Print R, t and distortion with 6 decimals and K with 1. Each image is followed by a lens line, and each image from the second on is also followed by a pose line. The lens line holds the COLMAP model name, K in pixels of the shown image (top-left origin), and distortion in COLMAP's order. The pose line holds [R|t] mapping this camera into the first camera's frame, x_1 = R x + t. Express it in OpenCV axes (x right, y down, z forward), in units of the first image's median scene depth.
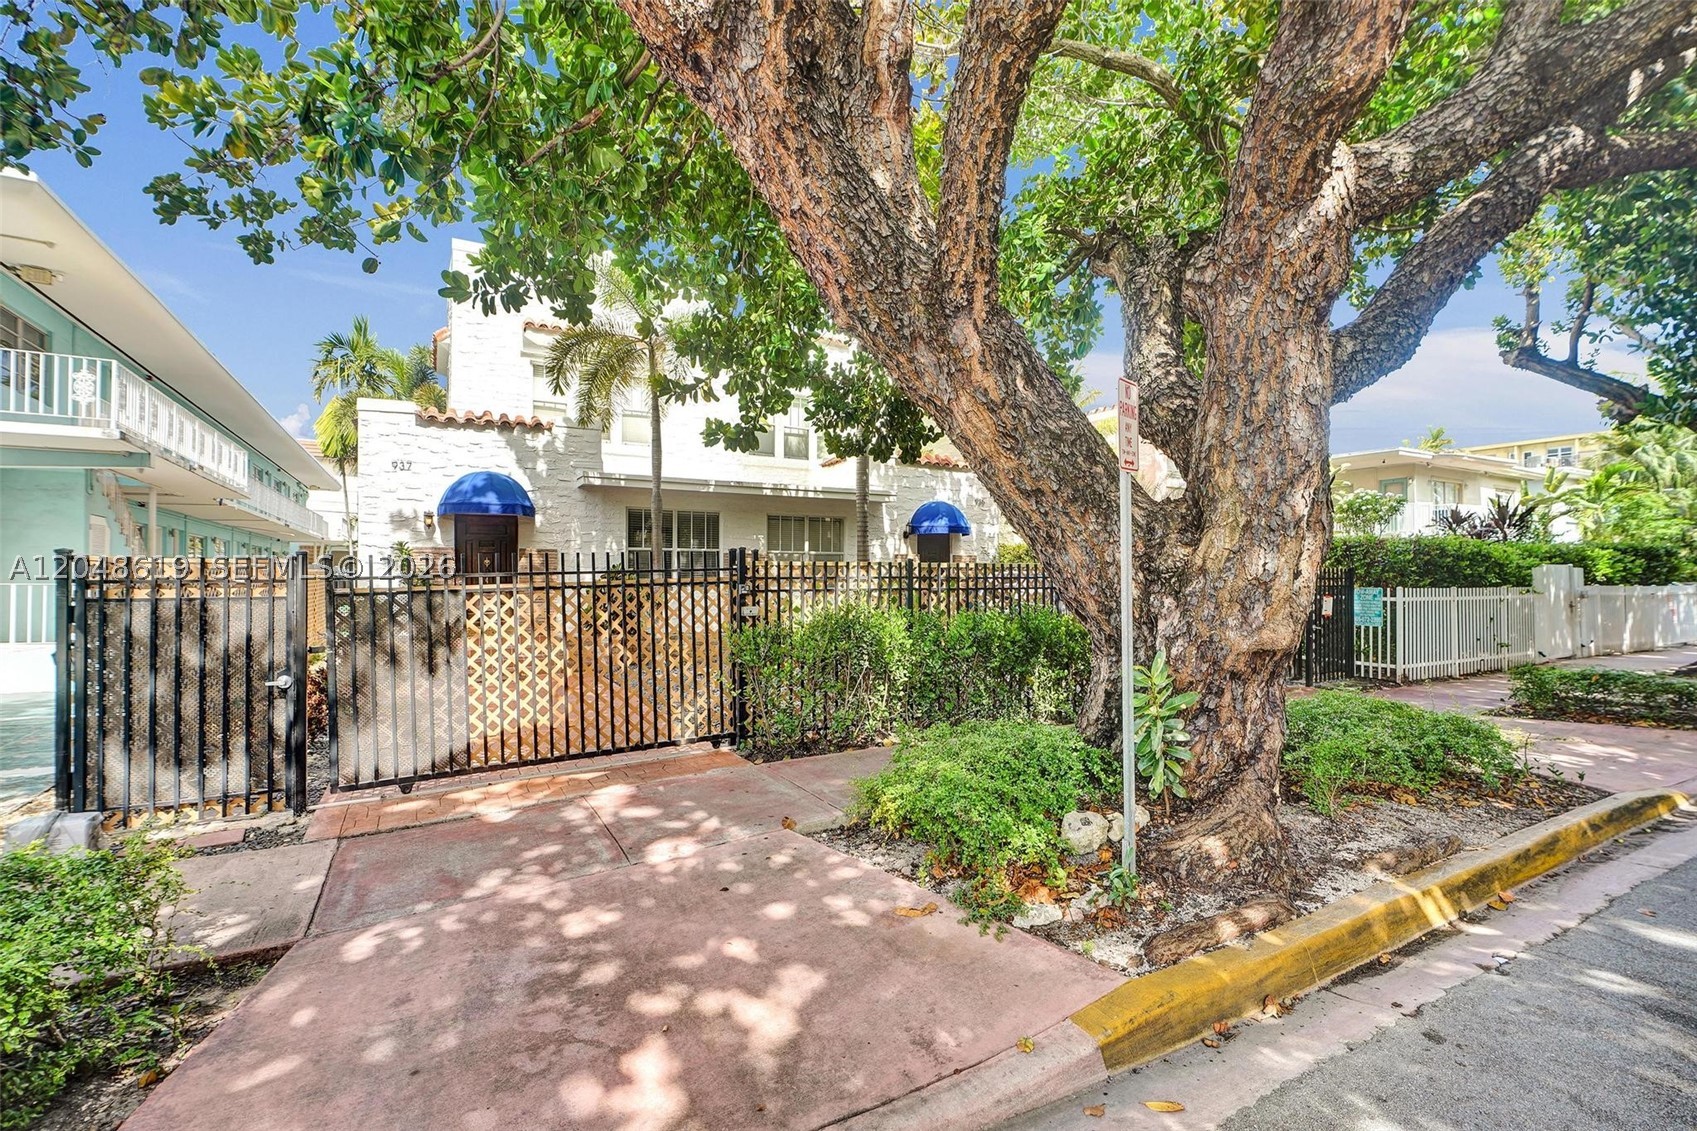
lens RADIAL K [[722.2, 0, 838.9], [0, 722.2, 572.1], [0, 0, 1]] dist [0.002130, -0.000008]
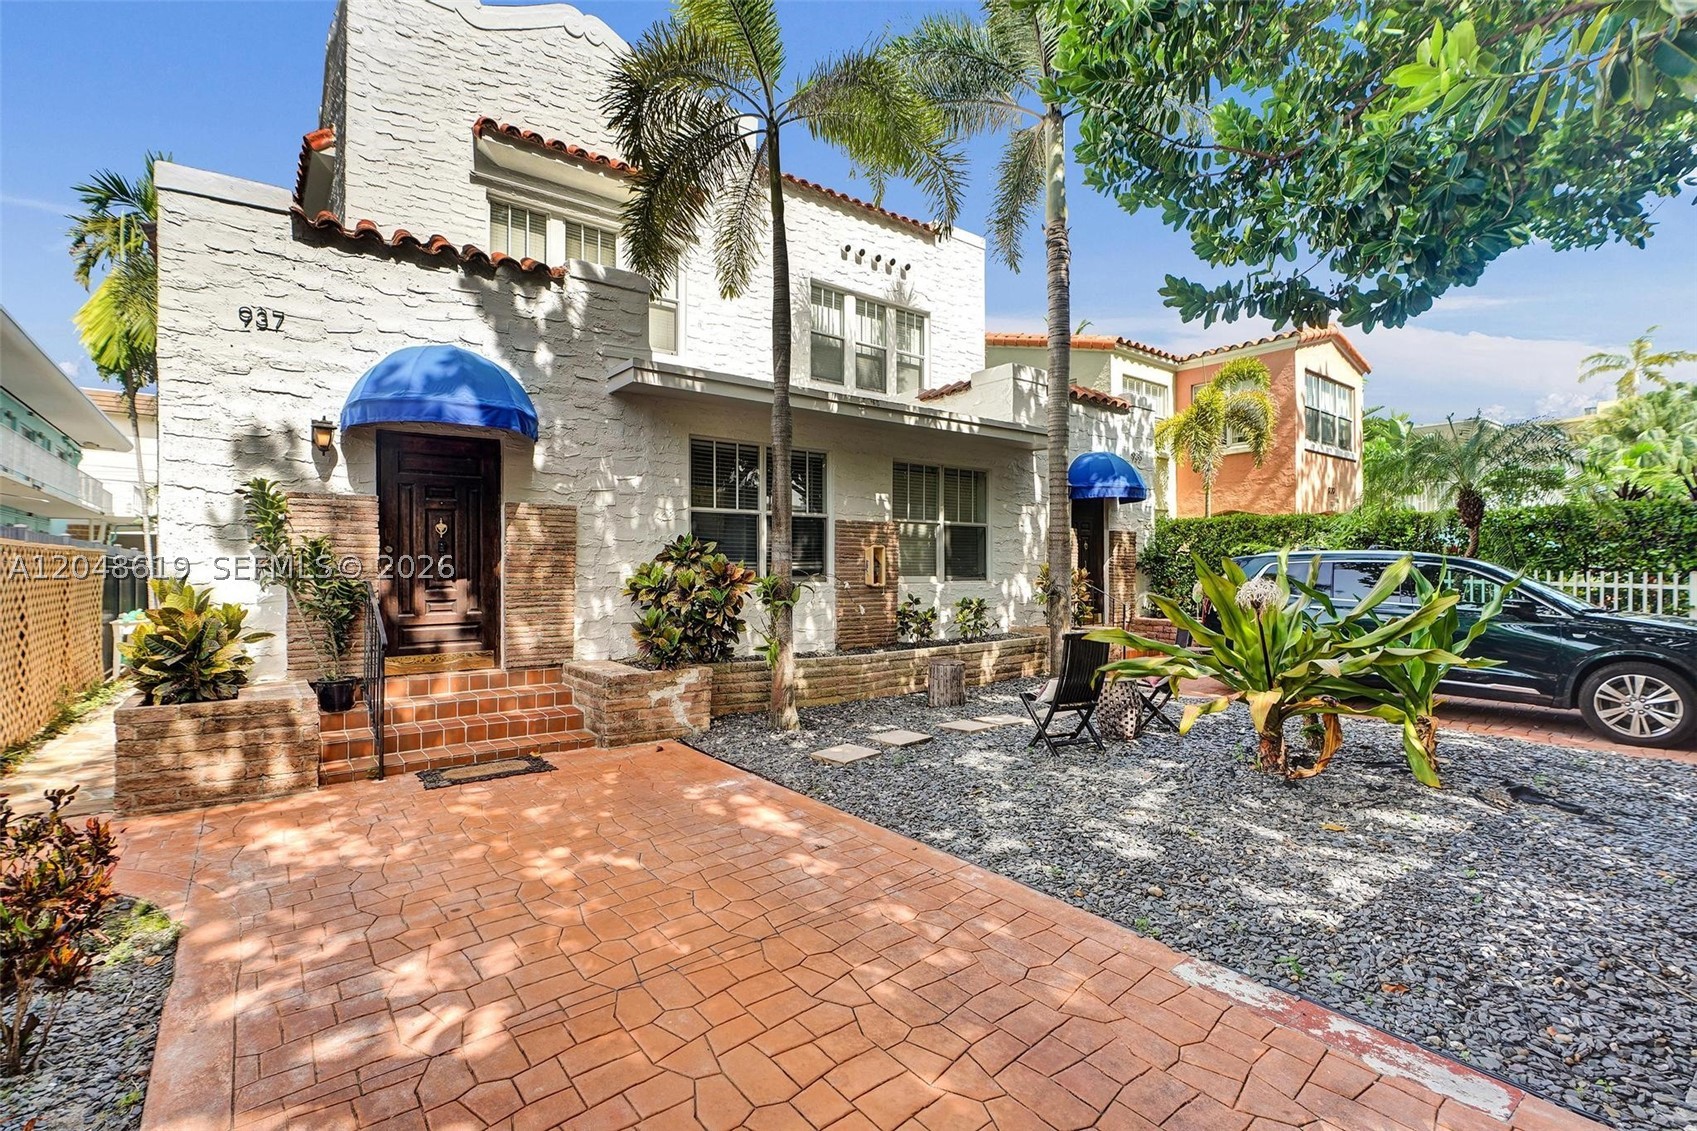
lens RADIAL K [[759.2, 0, 840.0], [0, 759.2, 568.8], [0, 0, 1]] dist [0.001831, 0.005692]
pose [[0.990028, -0.001071, 0.140868, -0.273122], [0.000182, 0.999980, 0.006323, 0.011550], [-0.140872, -0.006235, 0.990008, 0.410717]]
